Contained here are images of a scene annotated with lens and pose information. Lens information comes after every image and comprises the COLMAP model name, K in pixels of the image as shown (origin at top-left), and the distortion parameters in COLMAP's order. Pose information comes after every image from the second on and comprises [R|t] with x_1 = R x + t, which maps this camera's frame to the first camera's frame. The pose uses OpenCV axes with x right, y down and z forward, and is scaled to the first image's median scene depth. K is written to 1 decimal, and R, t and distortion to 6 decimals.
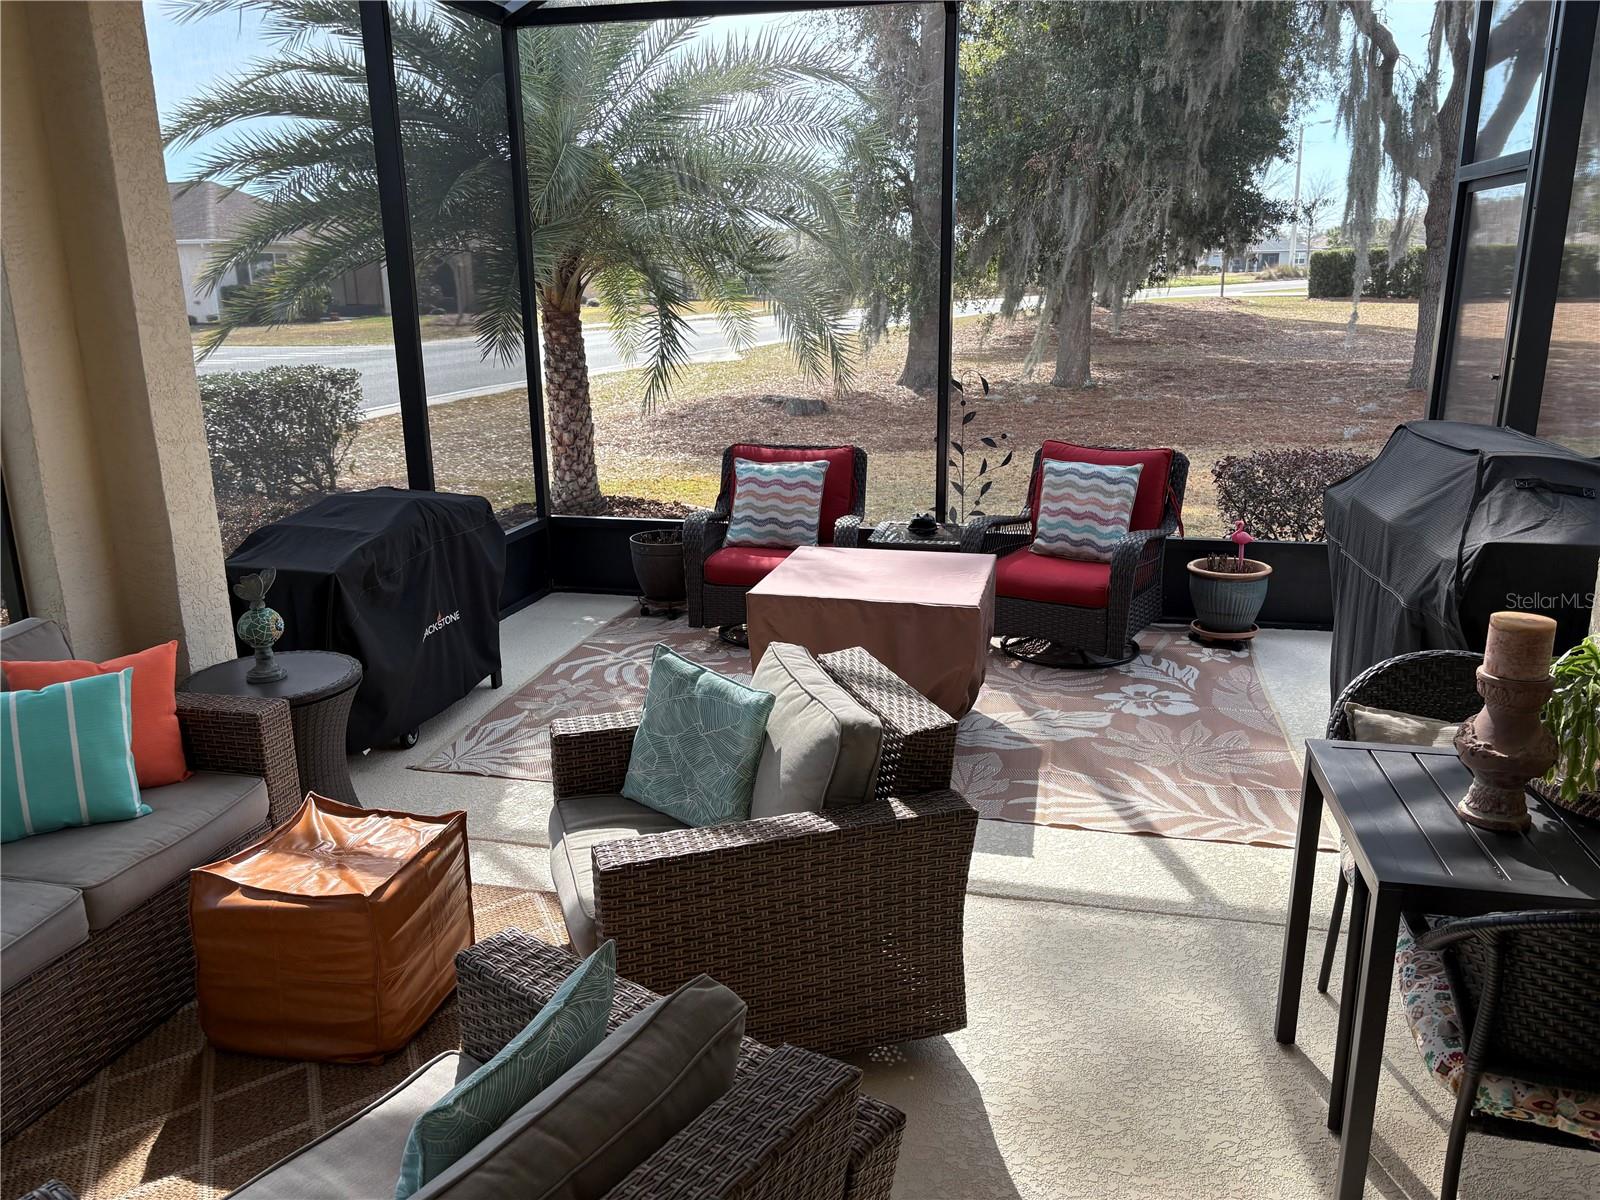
lens RADIAL K [[1212.4, 0, 794.6], [0, 1212.4, 600.9], [0, 0, 1]] dist [0.024789, -0.000407]
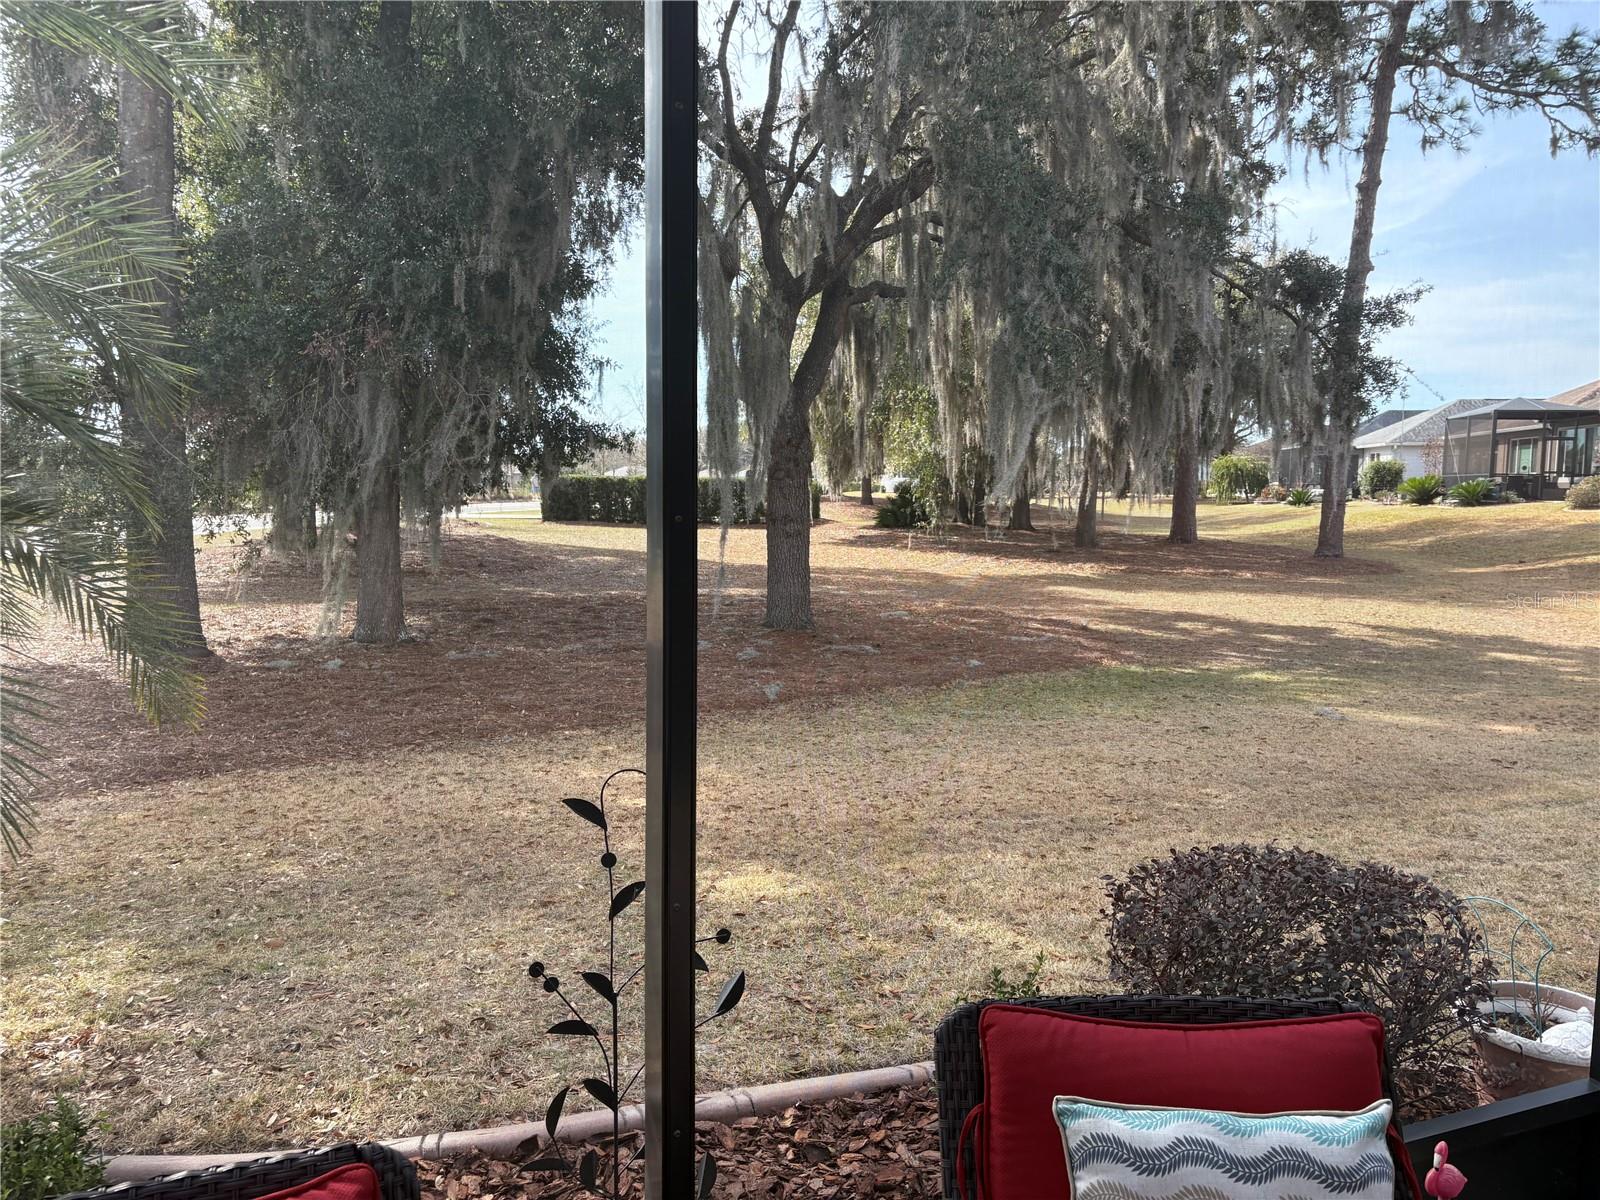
lens RADIAL K [[1212.4, 0, 799.7], [0, 1212.4, 612.1], [0, 0, 1]] dist [0.024789, -0.000407]
pose [[0.803417, -0.036769, 0.594280, -0.010298], [0.133631, 0.983765, -0.119791, -0.071755], [-0.580227, 0.175656, 0.795287, 0.258613]]
